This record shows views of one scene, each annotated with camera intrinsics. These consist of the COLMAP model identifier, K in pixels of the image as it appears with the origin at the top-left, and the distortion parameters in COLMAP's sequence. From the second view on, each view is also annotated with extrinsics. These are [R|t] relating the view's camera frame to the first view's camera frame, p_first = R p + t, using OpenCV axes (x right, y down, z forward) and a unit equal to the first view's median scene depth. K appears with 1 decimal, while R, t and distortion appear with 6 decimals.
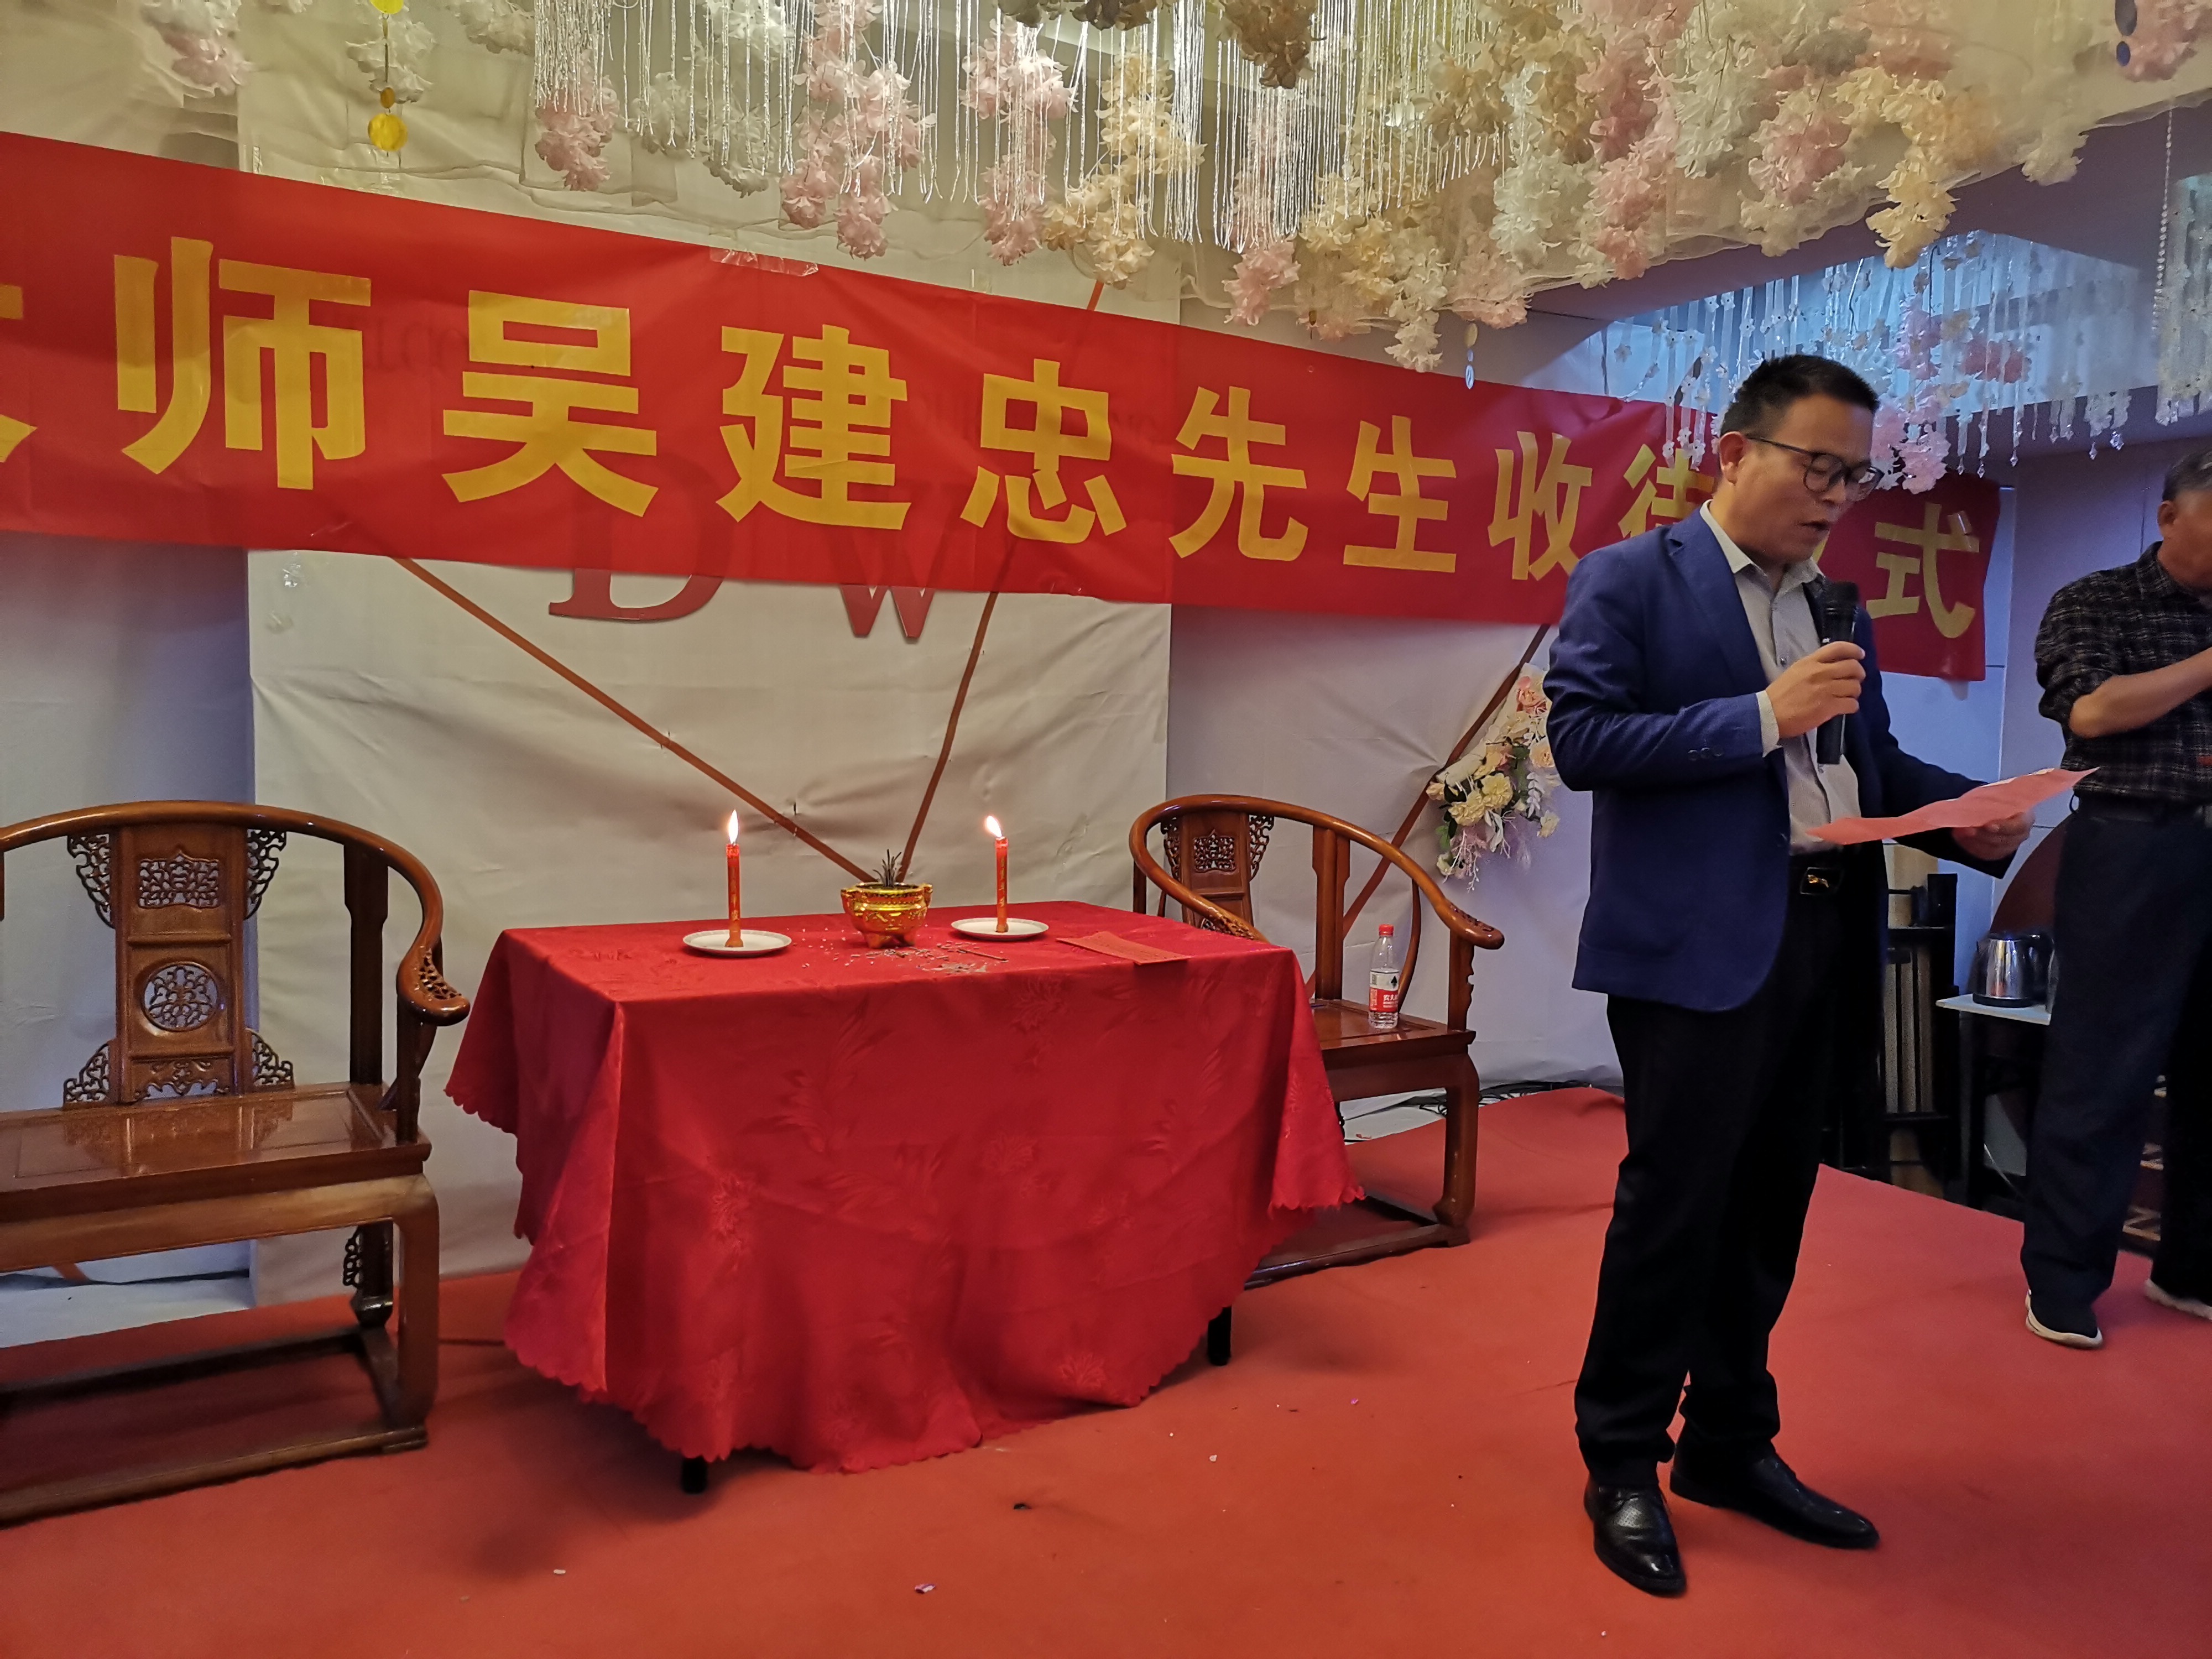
lens RADIAL K [[1653.7, 0, 1108.0], [0, 1653.7, 830.9], [0, 0, 1]] dist [0.035733, -0.011334]
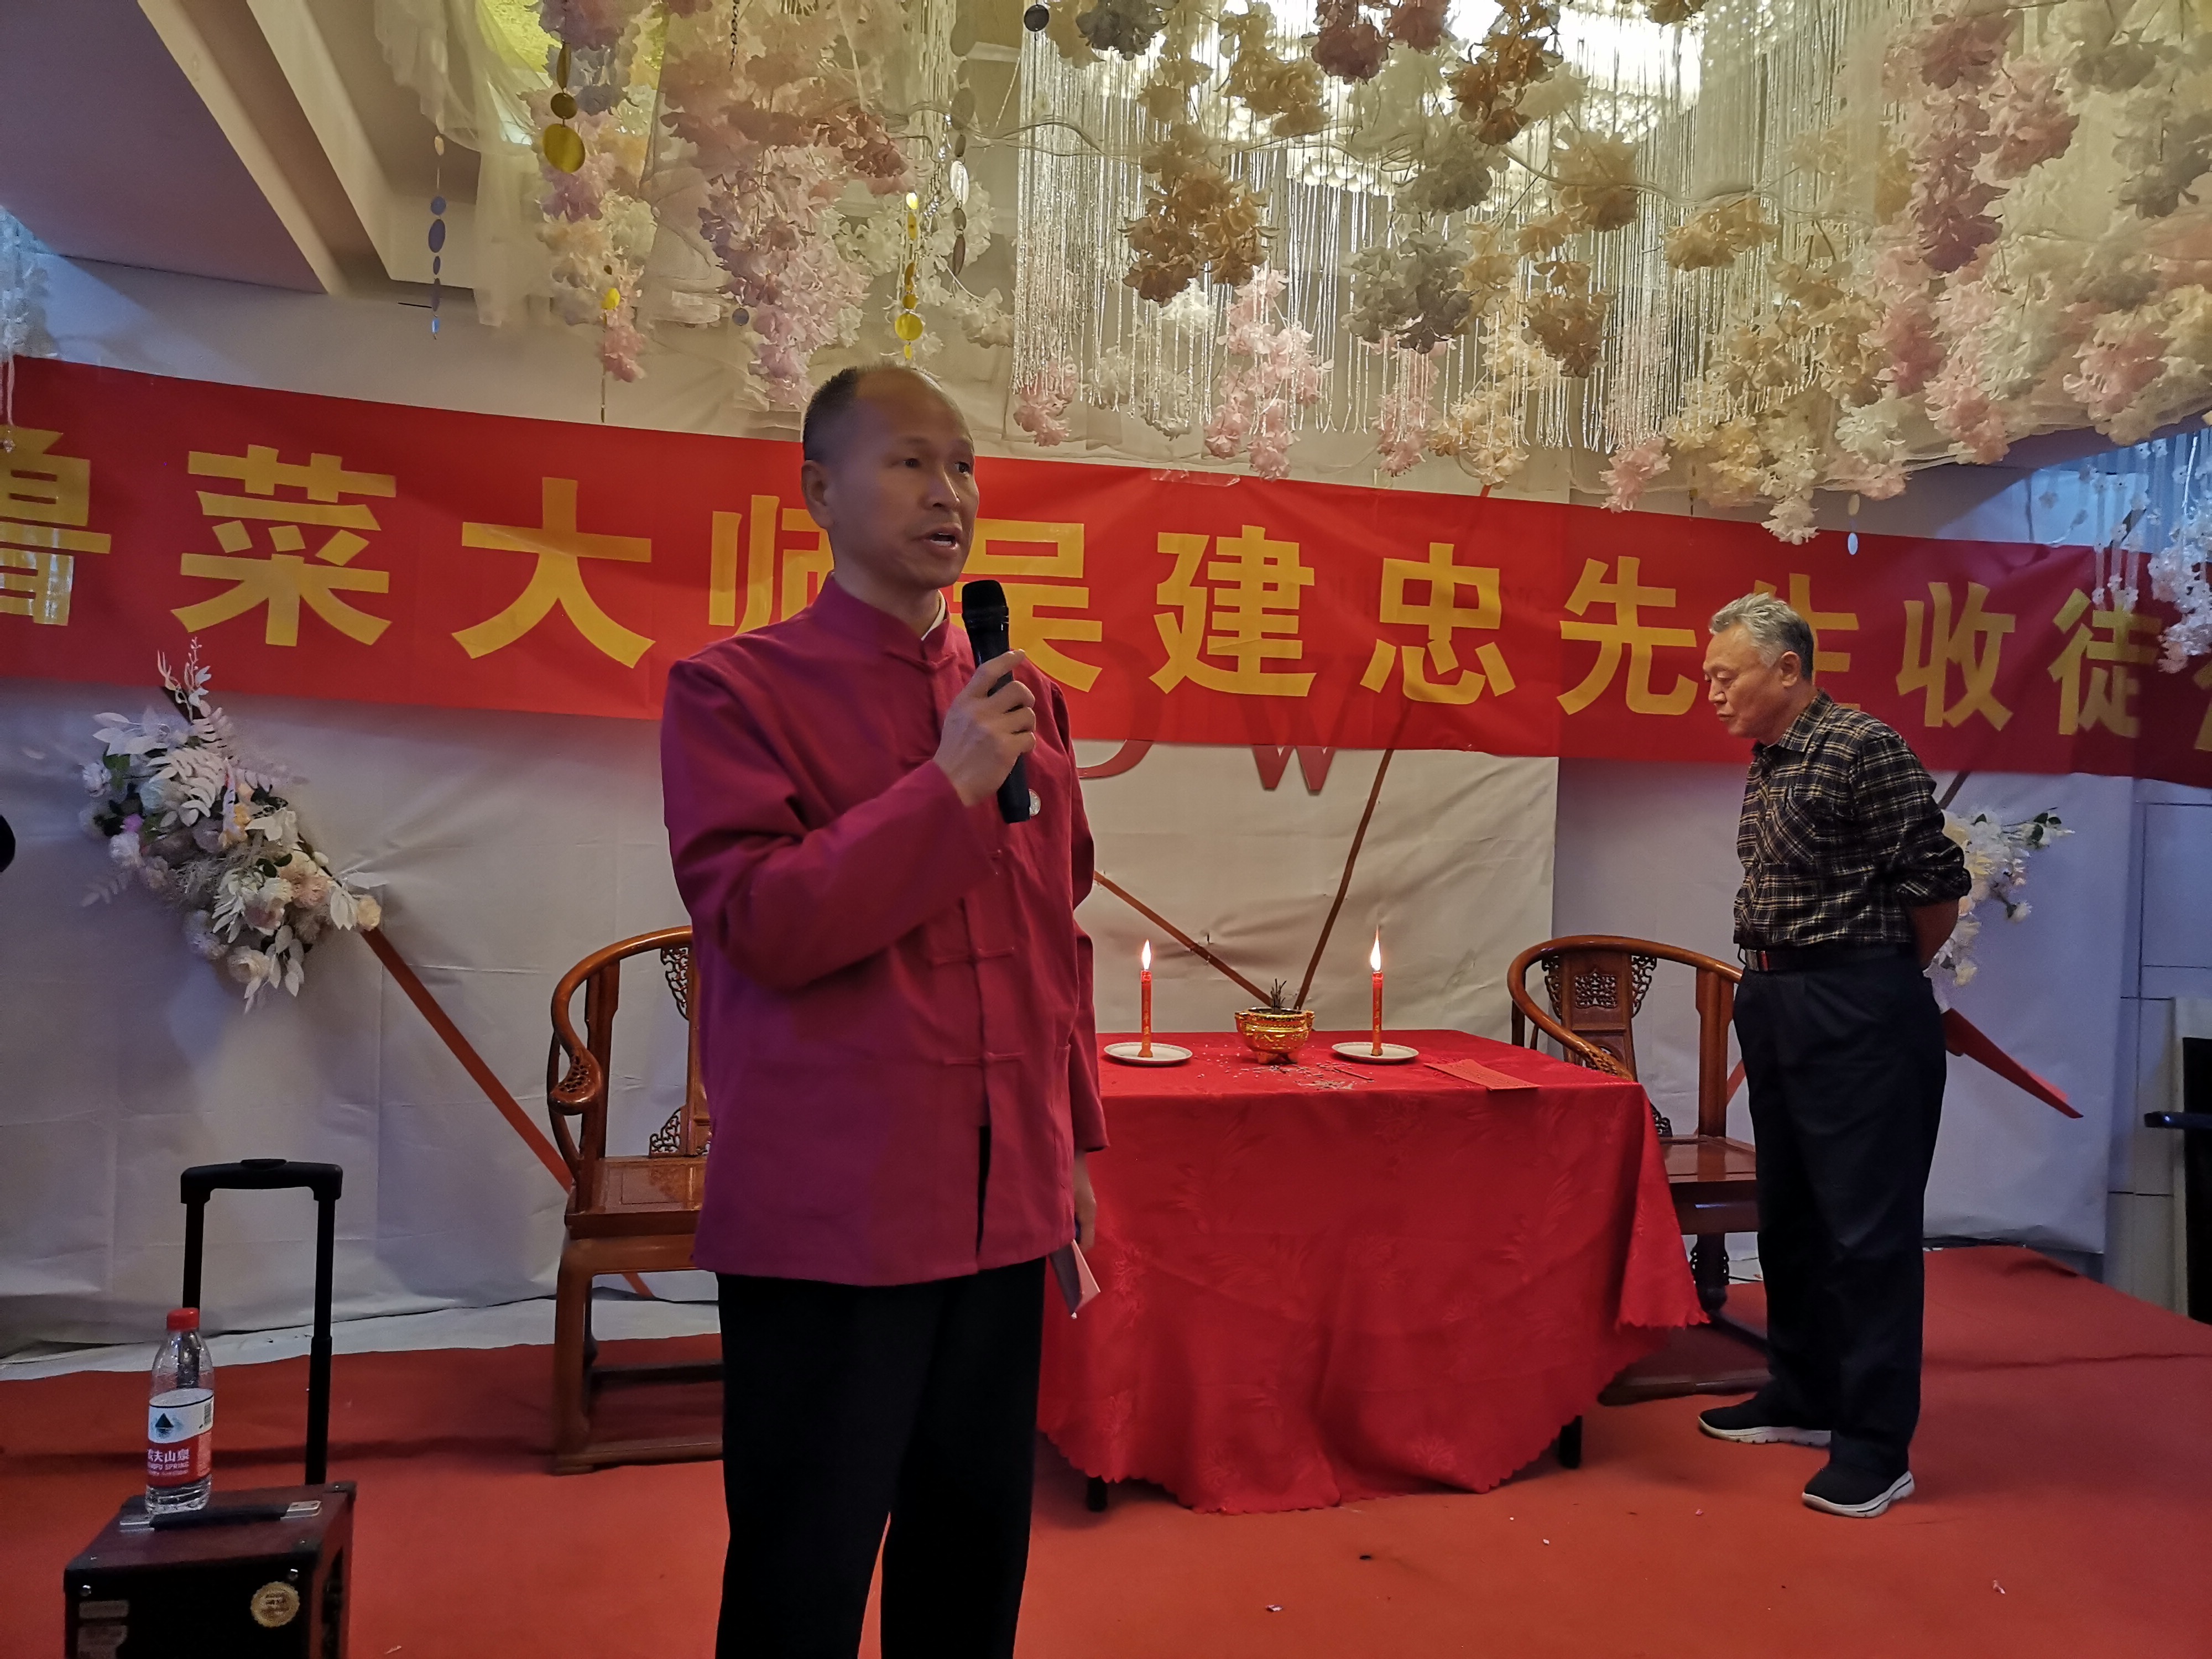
lens RADIAL K [[1653.7, 0, 1111.7], [0, 1653.7, 829.2], [0, 0, 1]] dist [0.035733, -0.011334]
pose [[0.962868, 0.010593, -0.269766, 0.055749], [-0.029536, 0.997365, -0.066258, -0.011019], [0.268353, 0.071765, 0.960644, -0.129136]]
